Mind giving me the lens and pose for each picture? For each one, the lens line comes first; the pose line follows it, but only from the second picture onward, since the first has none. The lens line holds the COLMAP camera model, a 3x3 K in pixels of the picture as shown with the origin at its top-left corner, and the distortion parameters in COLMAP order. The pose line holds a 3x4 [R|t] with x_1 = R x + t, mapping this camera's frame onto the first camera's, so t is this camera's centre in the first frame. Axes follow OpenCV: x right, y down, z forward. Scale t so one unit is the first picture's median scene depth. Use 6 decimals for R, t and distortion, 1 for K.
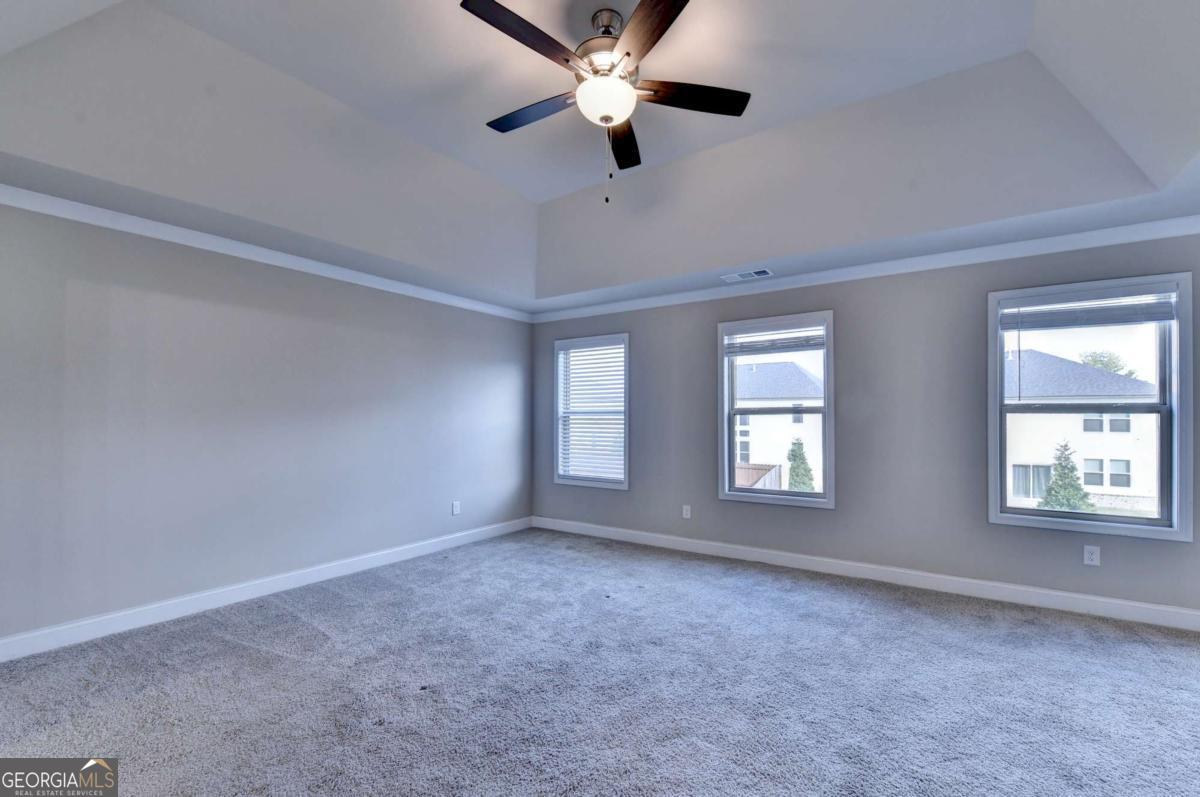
lens RADIAL K [[507.1, 0, 652.4], [0, 507.1, 412.3], [0, 0, 1]] dist [-0.010066, -0.000581]
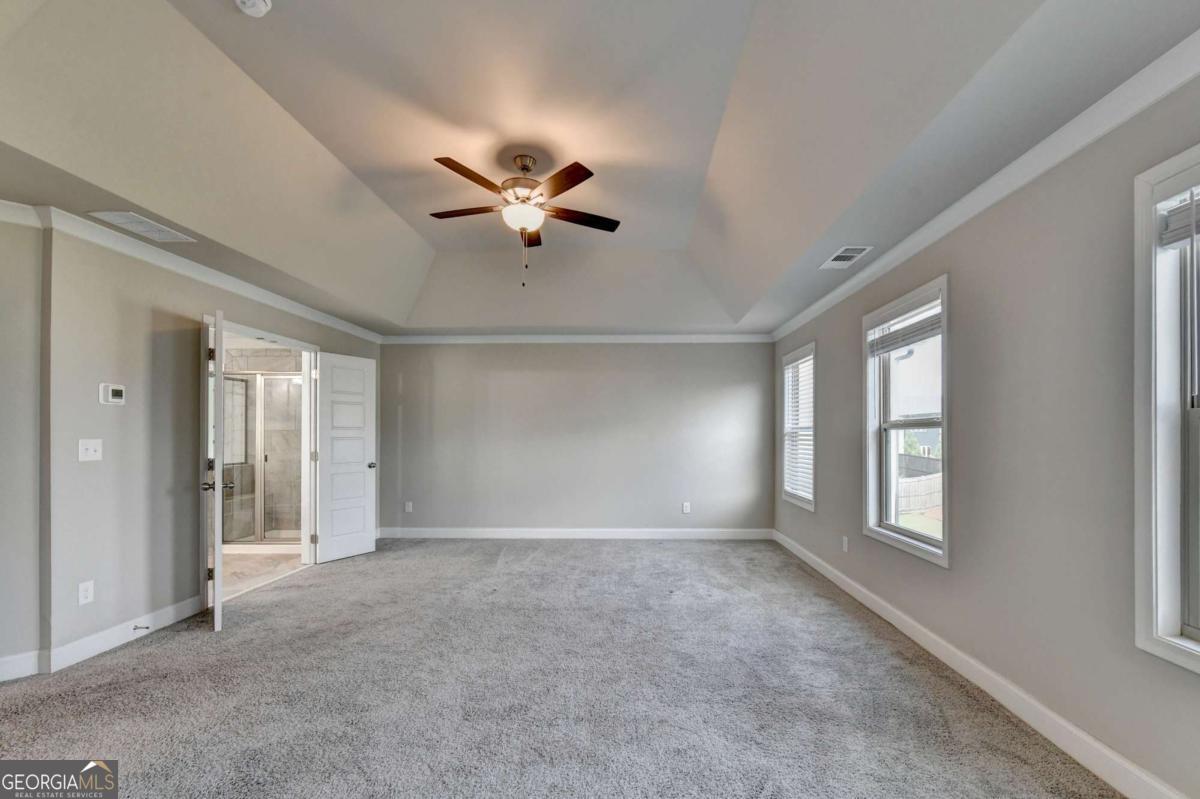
lens RADIAL K [[503.9, 0, 591.1], [0, 503.9, 431.0], [0, 0, 1]] dist [-0.001346, -0.000918]
pose [[0.495609, -0.006119, -0.868524, 0.633244], [0.010532, 0.999944, -0.001036, 0.003348], [0.868482, -0.008634, 0.495646, 0.229840]]
